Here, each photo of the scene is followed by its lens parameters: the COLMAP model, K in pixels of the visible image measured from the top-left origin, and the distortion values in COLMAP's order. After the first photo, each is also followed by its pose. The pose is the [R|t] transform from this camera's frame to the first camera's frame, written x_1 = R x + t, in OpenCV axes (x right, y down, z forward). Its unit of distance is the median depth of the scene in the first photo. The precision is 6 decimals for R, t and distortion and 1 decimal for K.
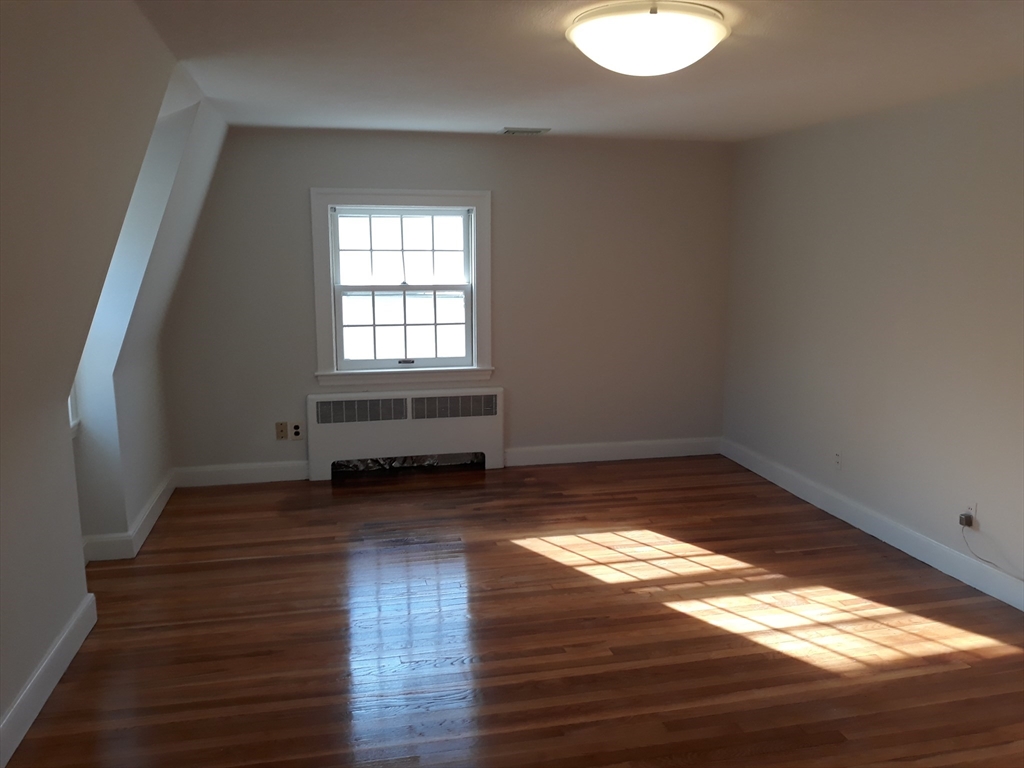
lens RADIAL K [[848.3, 0, 514.4], [0, 848.3, 381.7], [0, 0, 1]] dist [0.063887, -0.122776]
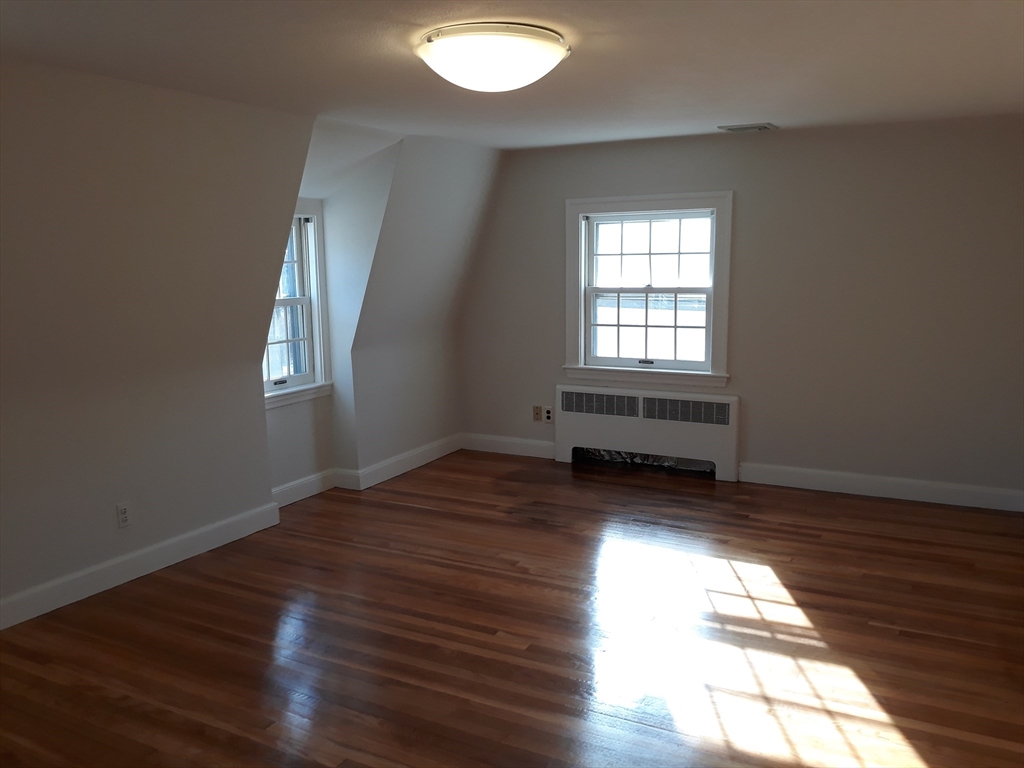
lens RADIAL K [[848.3, 0, 516.3], [0, 848.3, 378.7], [0, 0, 1]] dist [0.063887, -0.122776]
pose [[0.748135, 0.087726, -0.657722, 0.447459], [-0.091040, 0.995419, 0.029213, -0.019673], [0.657272, 0.038024, 0.752694, 0.125065]]
